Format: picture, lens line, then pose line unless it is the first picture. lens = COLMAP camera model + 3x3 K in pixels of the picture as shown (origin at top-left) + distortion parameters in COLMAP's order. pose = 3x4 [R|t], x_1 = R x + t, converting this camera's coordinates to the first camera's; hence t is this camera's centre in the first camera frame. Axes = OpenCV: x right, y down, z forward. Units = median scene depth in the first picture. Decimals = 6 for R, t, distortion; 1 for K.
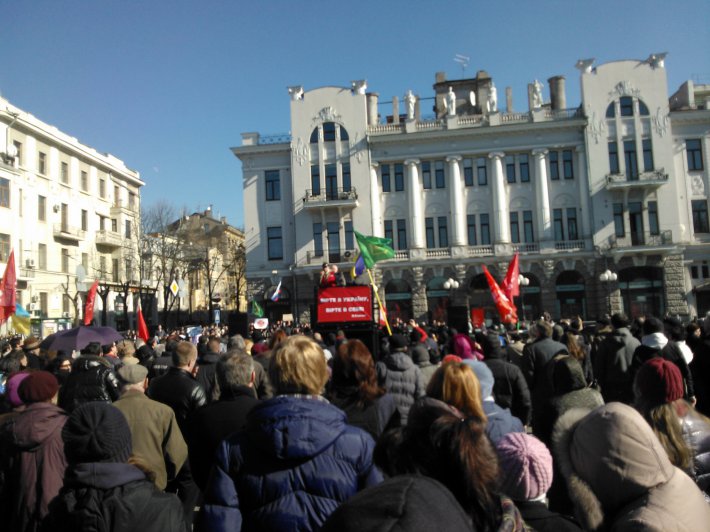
lens RADIAL K [[567.5, 0, 337.9], [0, 567.5, 274.9], [0, 0, 1]] dist [0.105771, -0.227911]
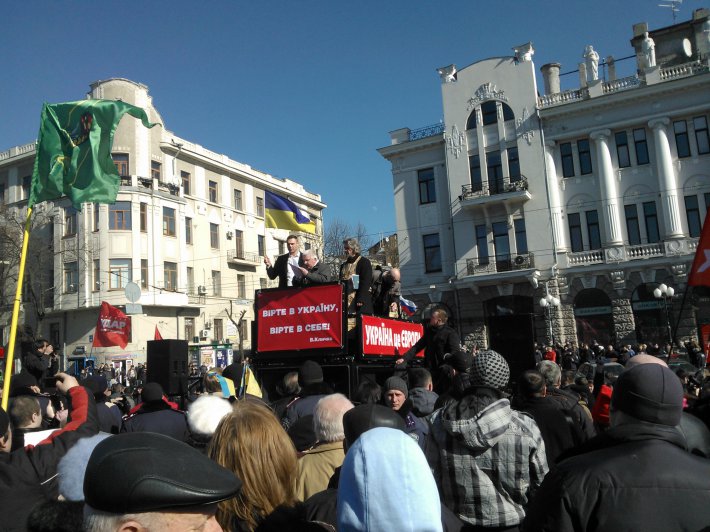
lens RADIAL K [[584.3, 0, 347.0], [0, 584.3, 274.7], [0, 0, 1]] dist [0.080887, -0.221081]
pose [[0.932325, -0.056160, -0.357233, 0.083401], [0.043732, 0.998127, -0.042781, 0.008676], [0.358966, 0.024263, 0.933035, 0.144019]]
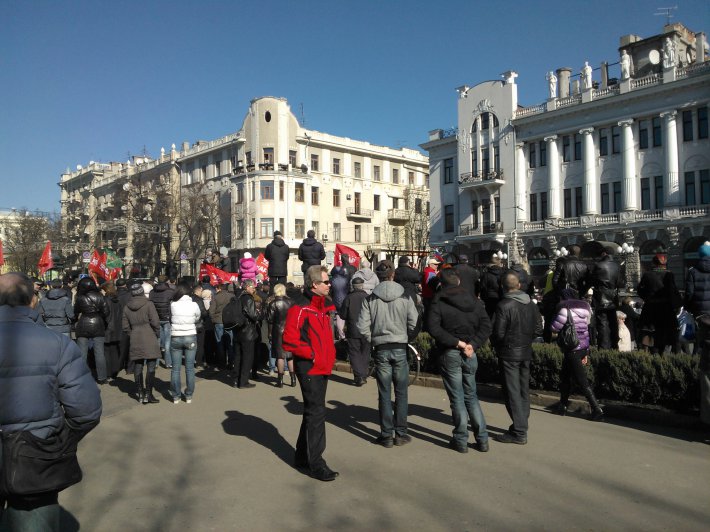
lens RADIAL K [[595.2, 0, 354.6], [0, 595.2, 269.8], [0, 0, 1]] dist [0.097809, -0.319973]
pose [[0.750300, 0.017009, -0.660879, 0.603051], [0.023637, 0.998340, 0.052530, -0.017808], [0.660675, -0.055035, 0.748652, -0.109597]]
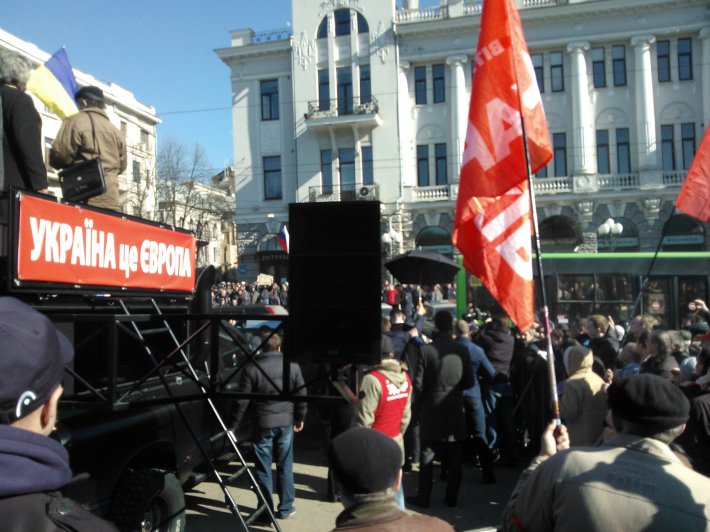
lens RADIAL K [[577.6, 0, 346.9], [0, 577.6, 271.8], [0, 0, 1]] dist [0.081025, -0.186798]
pose [[0.993964, 0.015803, -0.108558, 0.076019], [-0.009079, 0.998025, 0.062152, 0.020824], [0.109326, -0.060791, 0.992145, 0.247071]]
